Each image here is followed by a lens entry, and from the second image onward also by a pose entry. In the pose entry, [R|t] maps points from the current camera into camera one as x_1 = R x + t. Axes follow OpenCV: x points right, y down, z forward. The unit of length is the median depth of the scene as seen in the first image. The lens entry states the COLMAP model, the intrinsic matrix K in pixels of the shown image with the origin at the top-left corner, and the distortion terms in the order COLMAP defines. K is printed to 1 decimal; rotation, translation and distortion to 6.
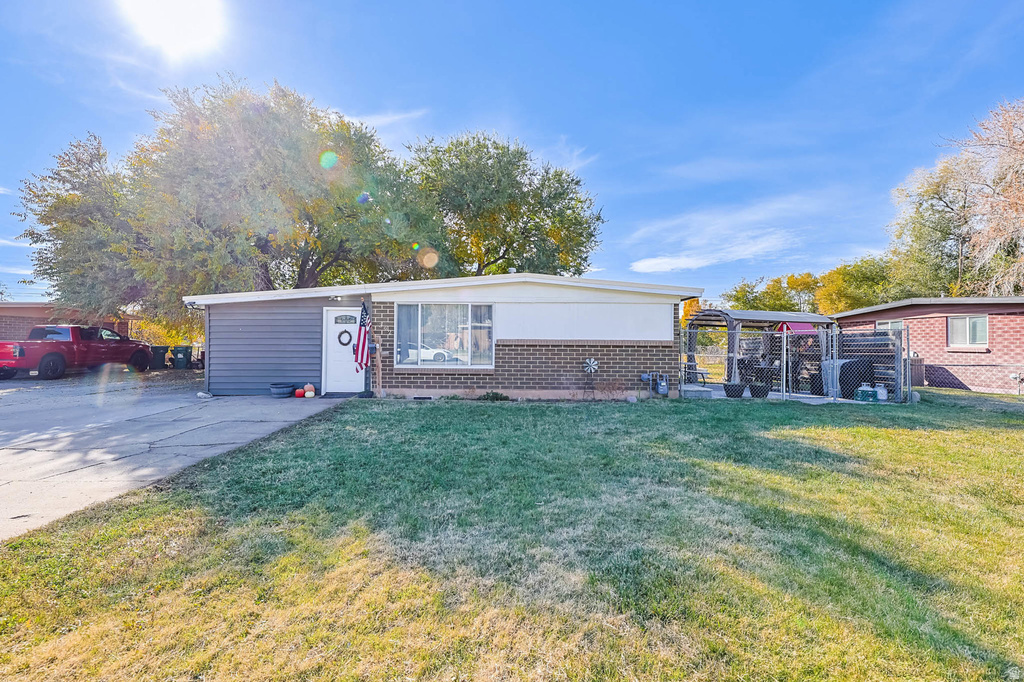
lens RADIAL K [[432.9, 0, 513.0], [0, 432.9, 361.1], [0, 0, 1]] dist [-0.001737, -0.000547]
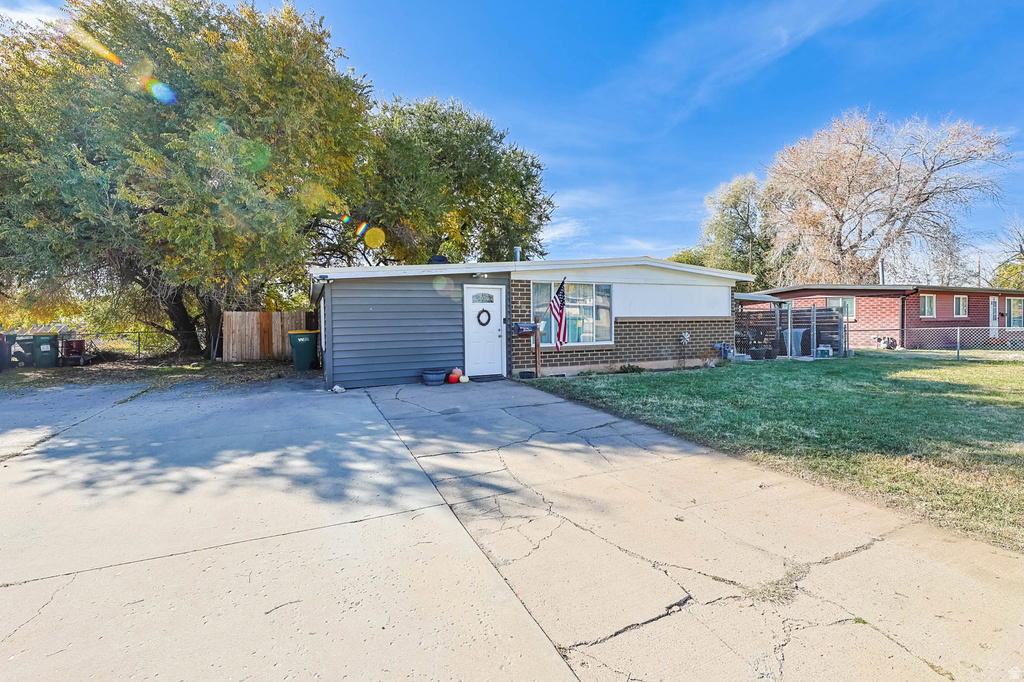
lens RADIAL K [[443.0, 0, 512.0], [0, 443.0, 341.0], [0, 0, 1]] dist [-0.003736, -0.000669]
pose [[0.915088, -0.034640, 0.401763, -0.719550], [0.033723, 0.999387, 0.009356, -0.009452], [-0.401841, 0.004987, 0.915696, 0.090184]]
